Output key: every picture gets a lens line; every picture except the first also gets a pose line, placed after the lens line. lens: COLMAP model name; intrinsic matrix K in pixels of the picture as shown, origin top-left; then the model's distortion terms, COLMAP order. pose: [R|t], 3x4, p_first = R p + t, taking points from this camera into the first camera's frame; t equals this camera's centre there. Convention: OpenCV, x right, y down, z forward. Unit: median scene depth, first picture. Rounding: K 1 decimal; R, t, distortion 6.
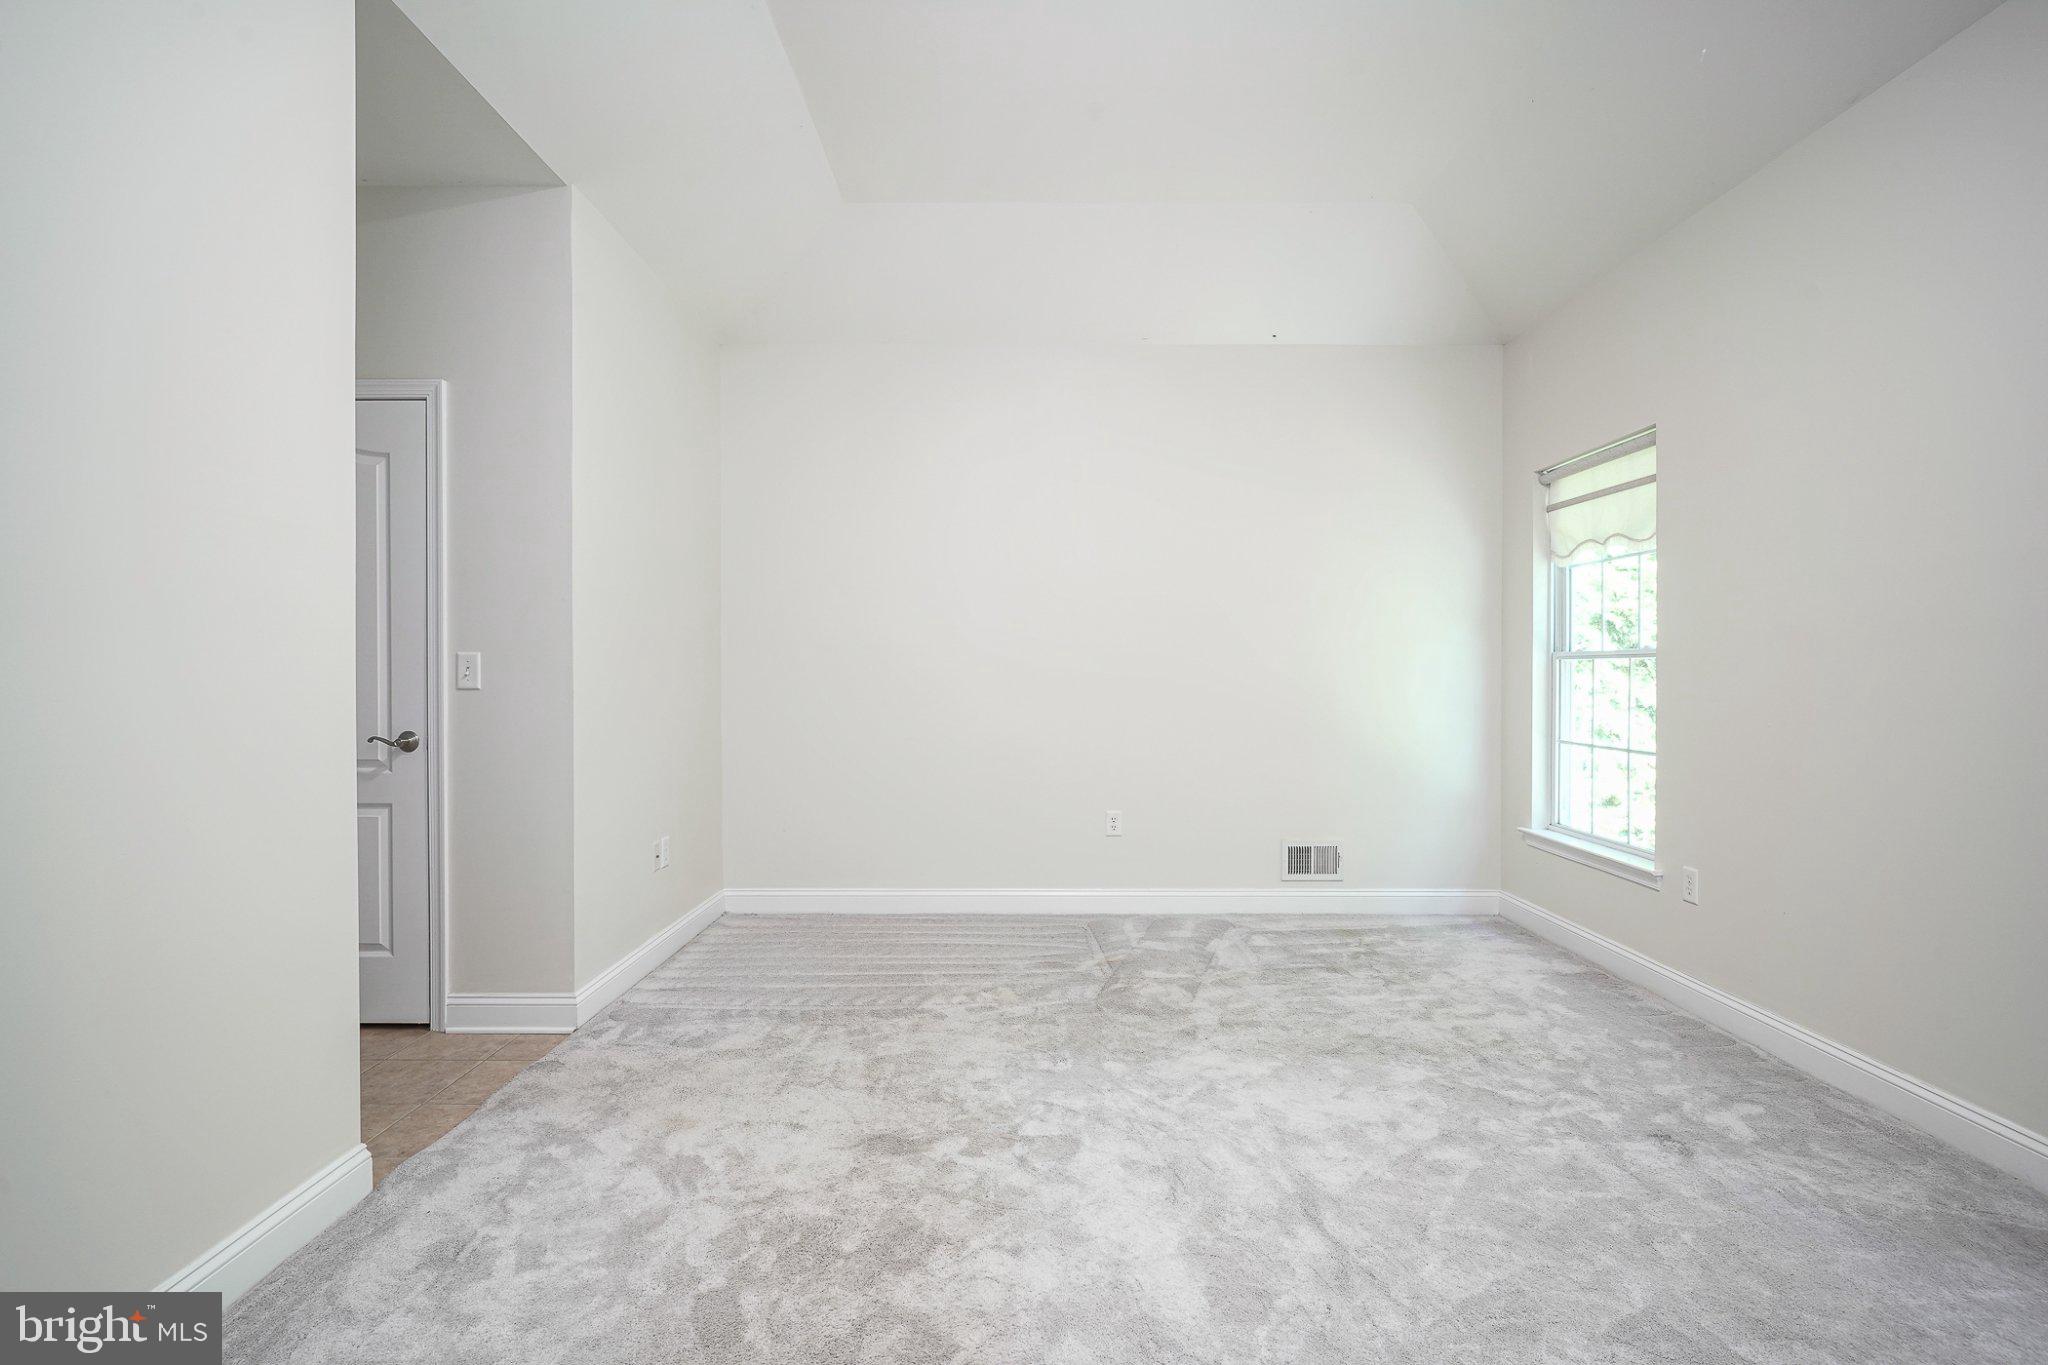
lens RADIAL K [[1007.1, 0, 1027.9], [0, 1007.1, 671.2], [0, 0, 1]] dist [-0.009556, 0.006751]
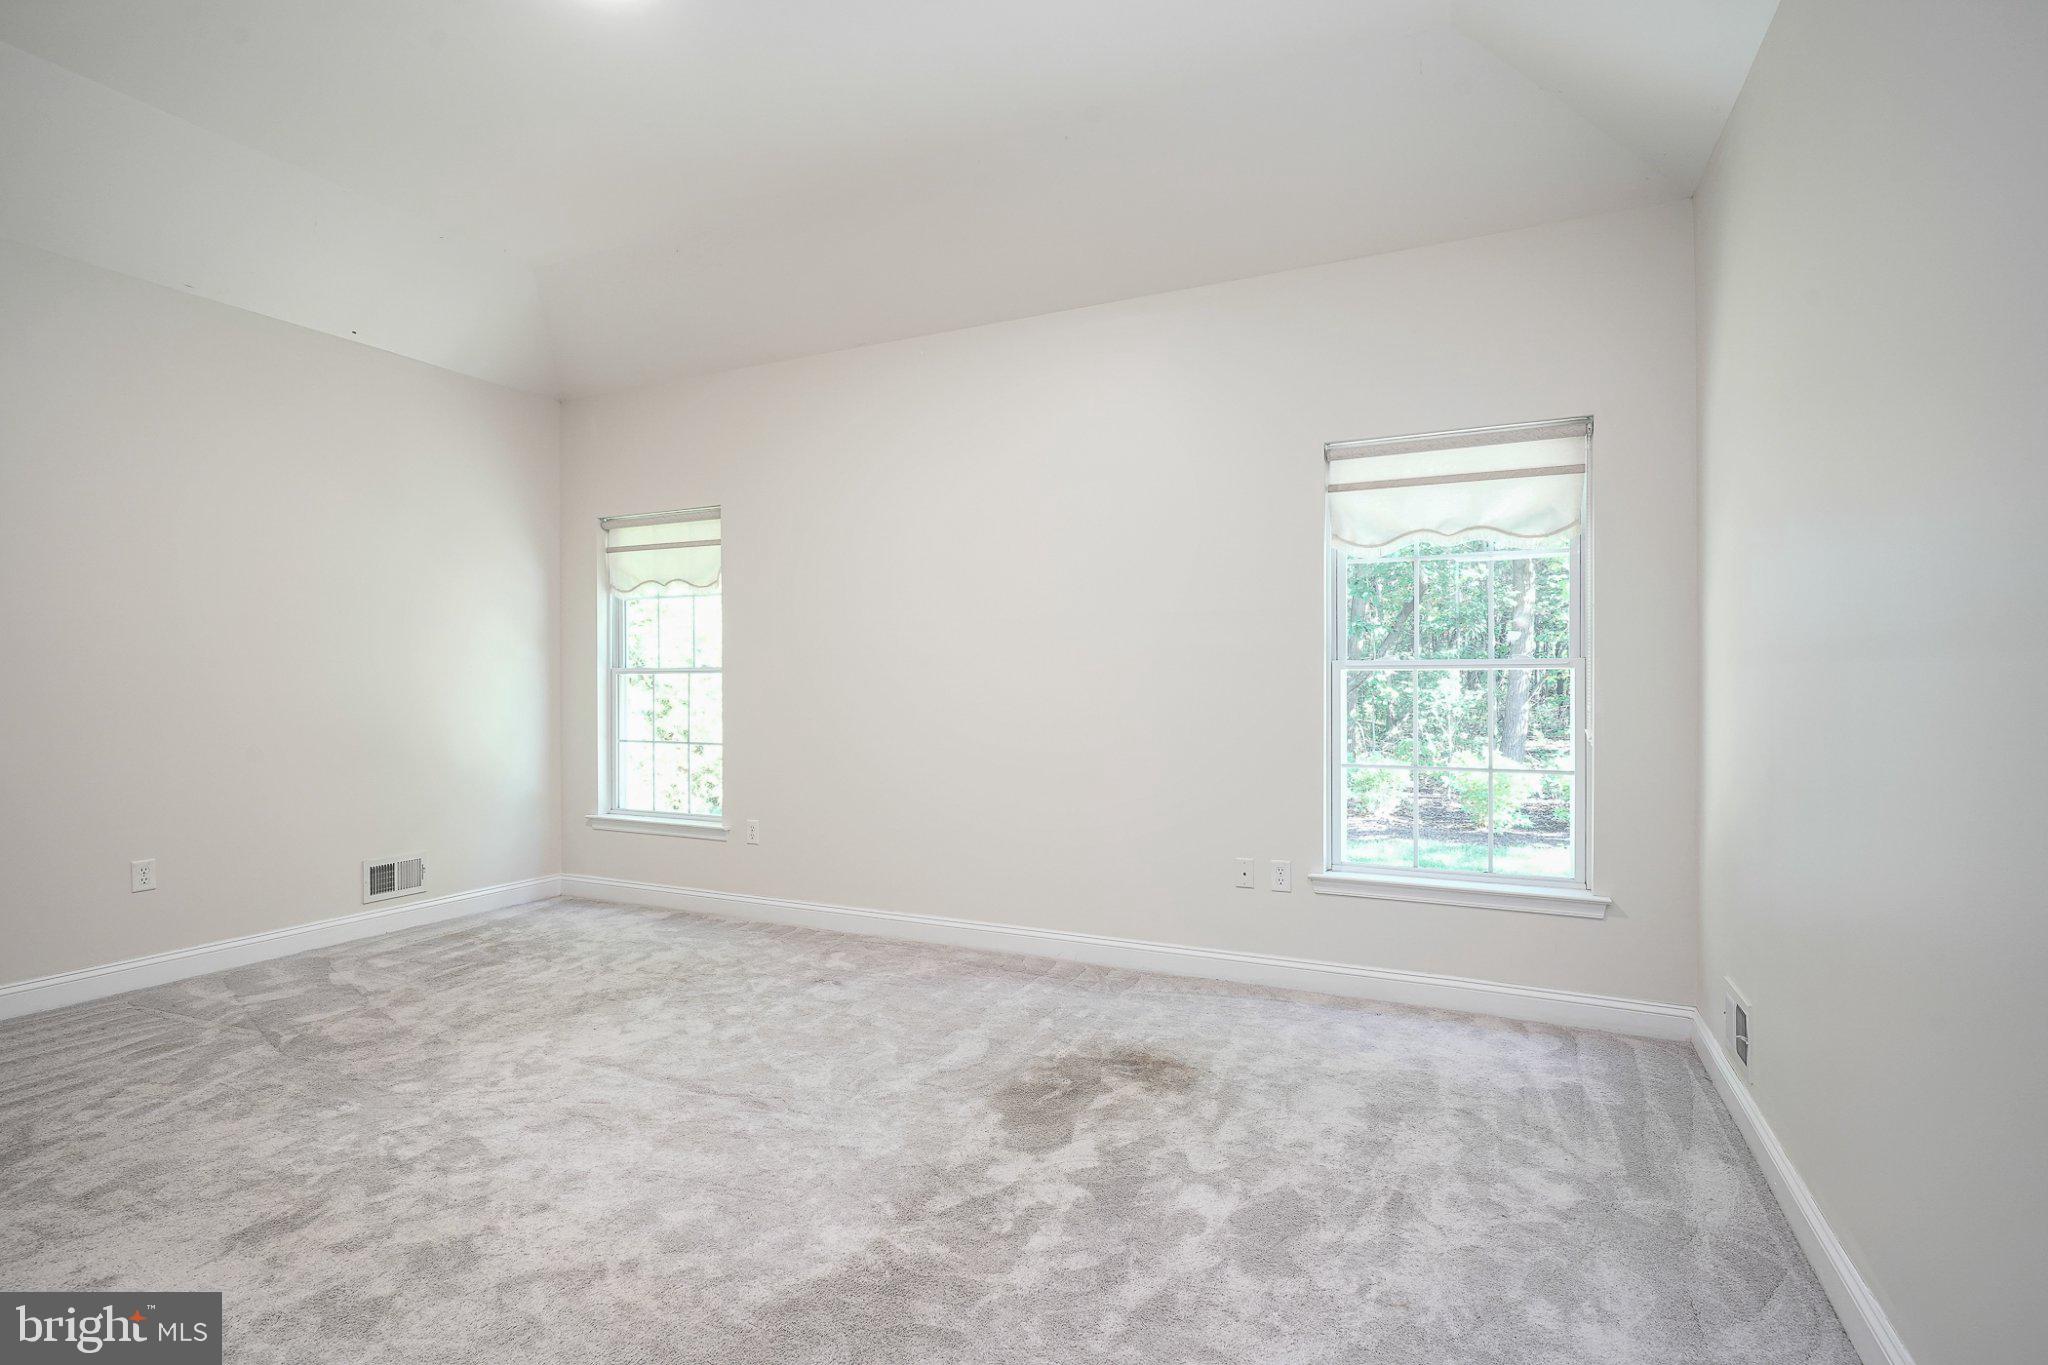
lens RADIAL K [[1007.1, 0, 1033.5], [0, 1007.1, 684.9], [0, 0, 1]] dist [-0.009556, 0.006751]
pose [[0.427250, -0.005292, 0.904118, -0.442229], [0.004991, 0.999981, 0.003495, -0.000236], [-0.904120, 0.003019, 0.427268, 0.020792]]
